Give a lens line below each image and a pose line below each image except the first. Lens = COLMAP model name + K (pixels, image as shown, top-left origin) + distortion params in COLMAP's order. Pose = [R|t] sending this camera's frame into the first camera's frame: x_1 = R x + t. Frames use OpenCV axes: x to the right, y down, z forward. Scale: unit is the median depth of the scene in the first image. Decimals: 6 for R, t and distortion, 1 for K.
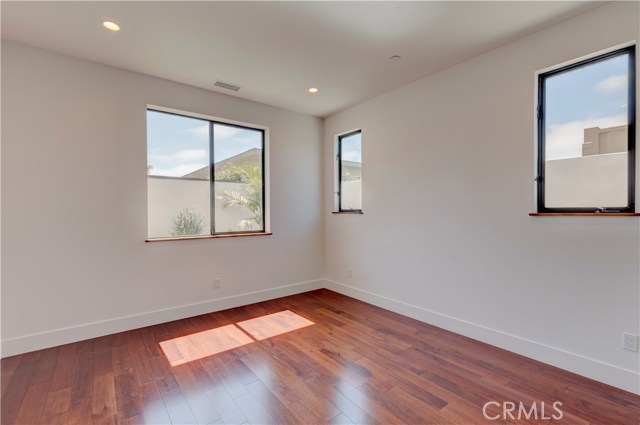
lens RADIAL K [[291.9, 0, 317.0], [0, 291.9, 213.0], [0, 0, 1]] dist [0.005930, 0.000890]
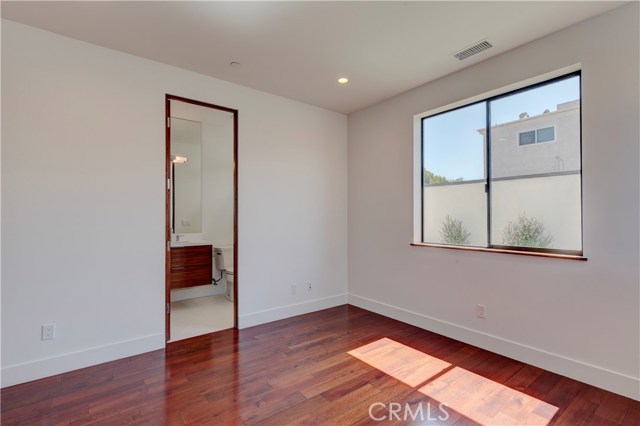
lens RADIAL K [[291.9, 0, 316.9], [0, 291.9, 213.2], [0, 0, 1]] dist [0.005930, 0.000890]
pose [[0.003530, -0.013480, -0.999903, 0.480942], [-0.008477, 0.999873, -0.013509, -0.000131], [0.999958, 0.008524, 0.003415, 0.648617]]
